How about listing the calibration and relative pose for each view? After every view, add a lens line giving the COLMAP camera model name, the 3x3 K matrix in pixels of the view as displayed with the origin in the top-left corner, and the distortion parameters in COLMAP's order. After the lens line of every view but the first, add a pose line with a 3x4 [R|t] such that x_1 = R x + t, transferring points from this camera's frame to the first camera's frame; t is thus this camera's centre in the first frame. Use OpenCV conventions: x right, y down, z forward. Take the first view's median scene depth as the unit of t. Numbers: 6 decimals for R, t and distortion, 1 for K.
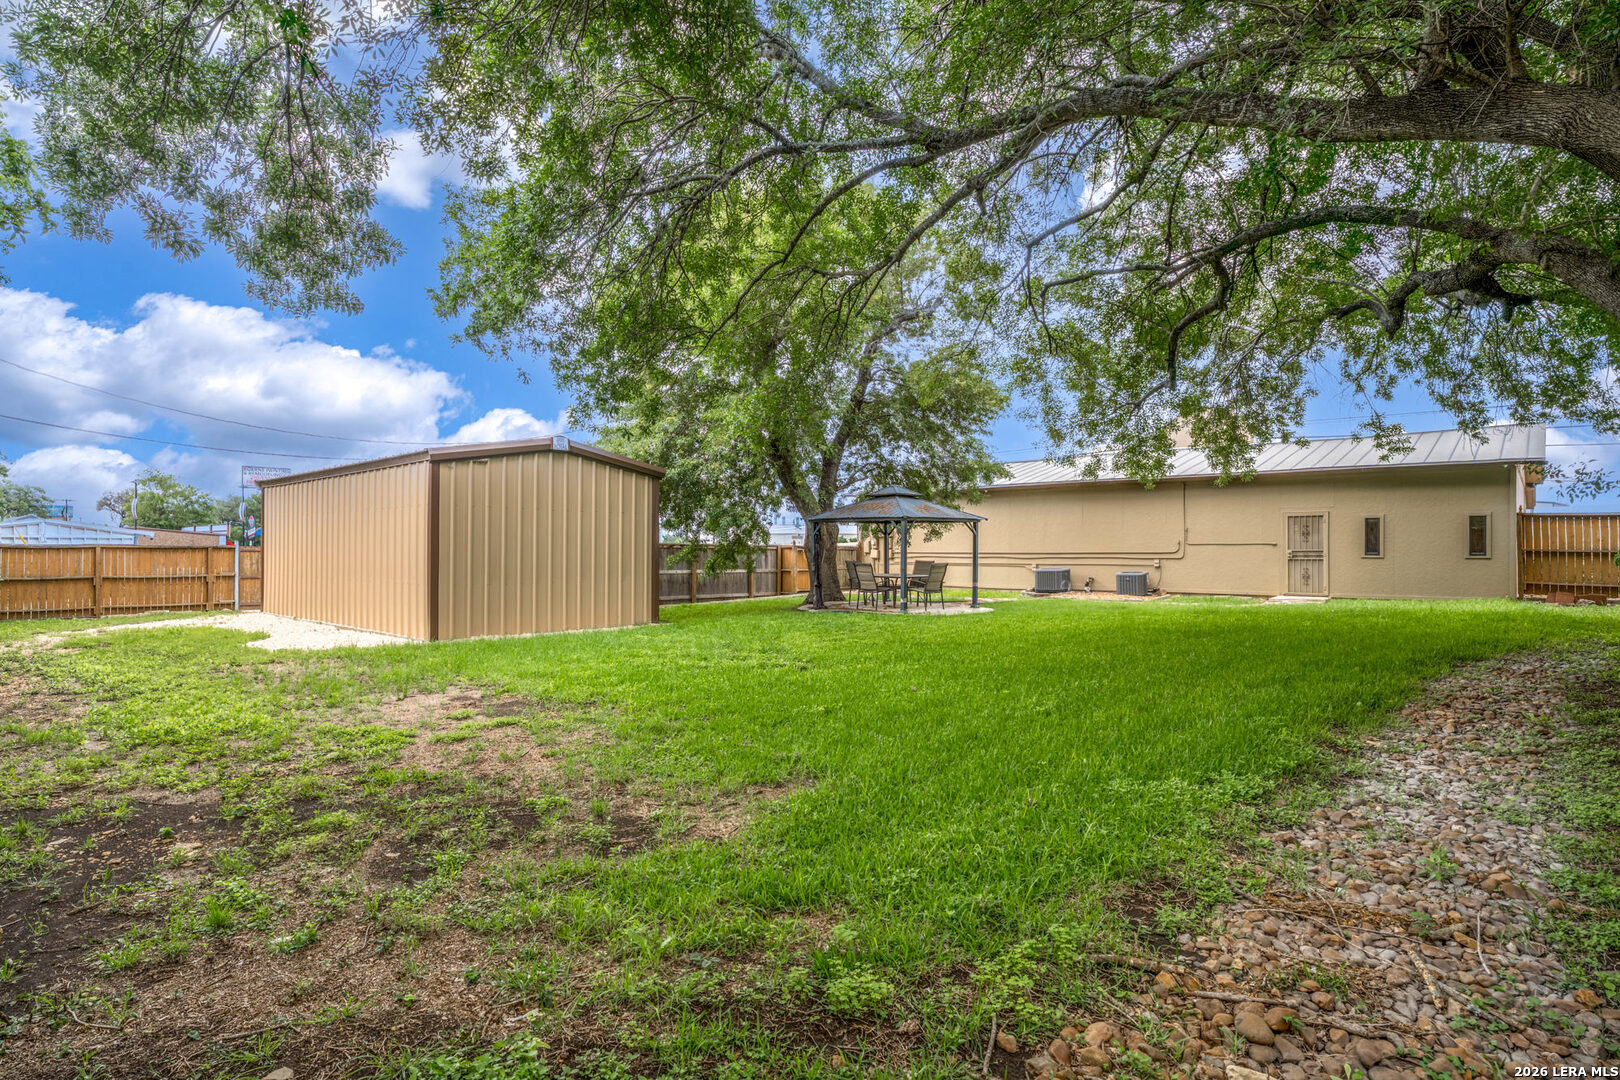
lens RADIAL K [[812.9, 0, 810.0], [0, 812.9, 540.0], [0, 0, 1]] dist [0.002510, 0.000332]
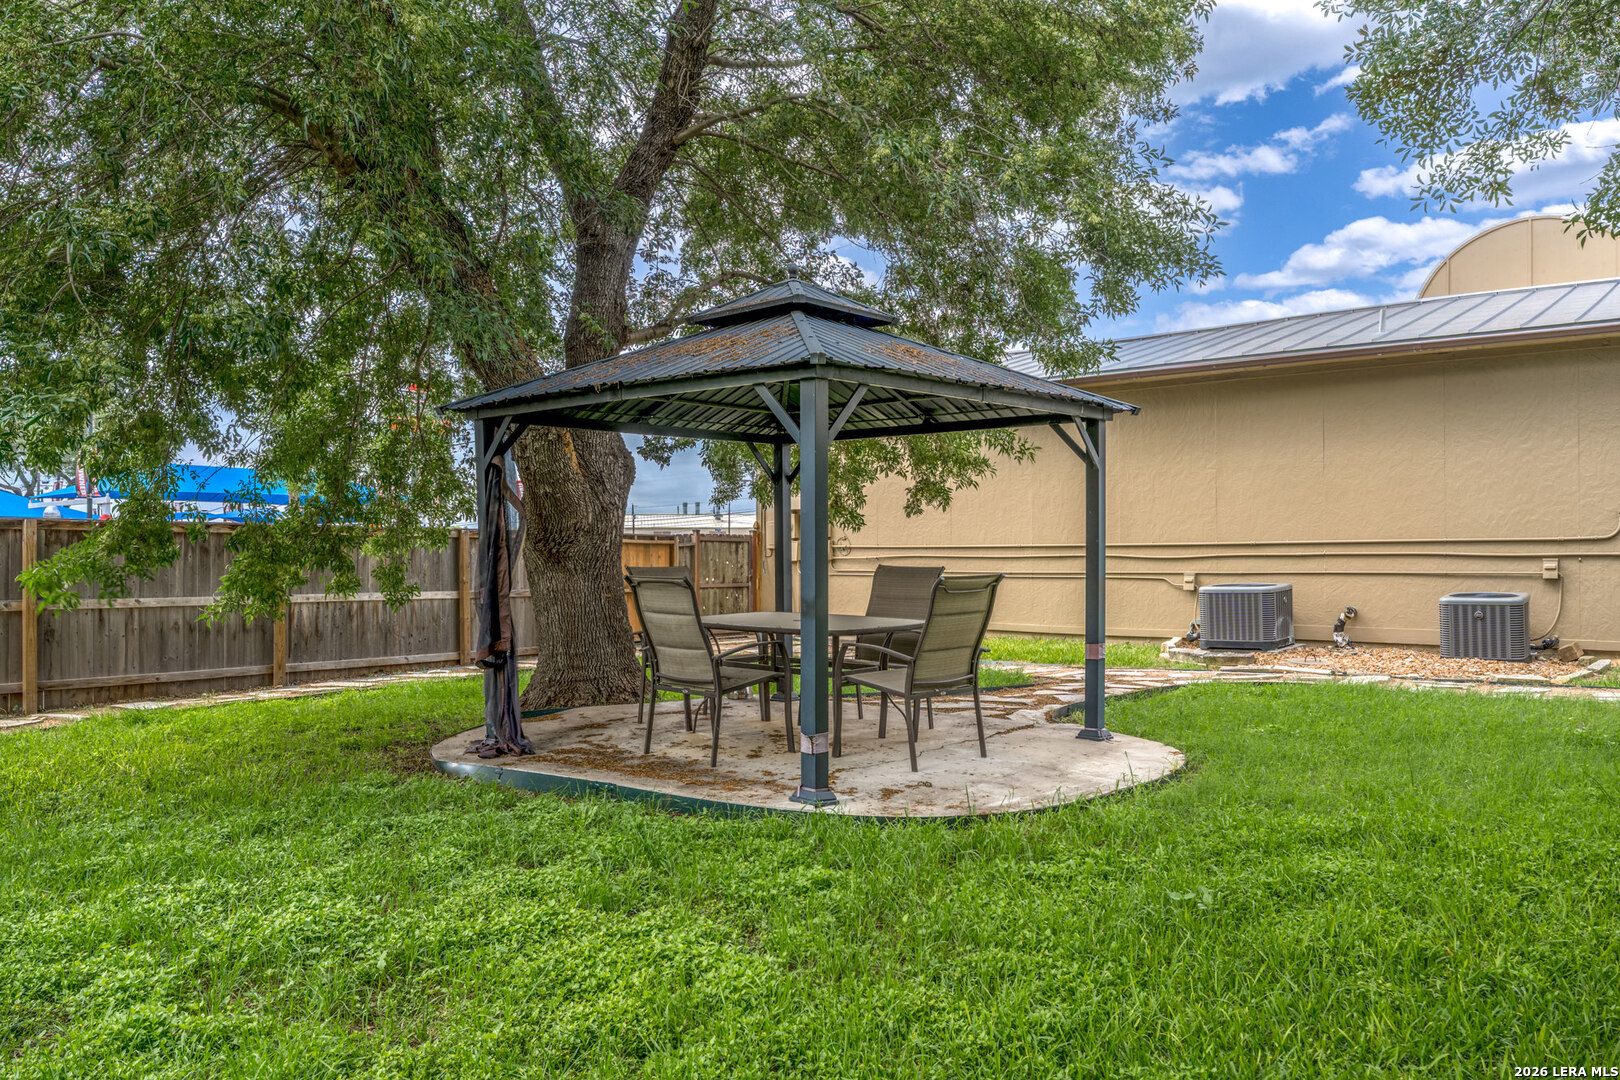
lens RADIAL K [[1261.8, 0, 810.0], [0, 1261.8, 540.0], [0, 0, 1]] dist [0.003595, 0.001351]
pose [[0.997576, -0.003238, 0.069508, 0.063548], [0.003216, 0.999995, 0.000434, 0.014411], [-0.069509, -0.000210, 0.997581, 0.468374]]
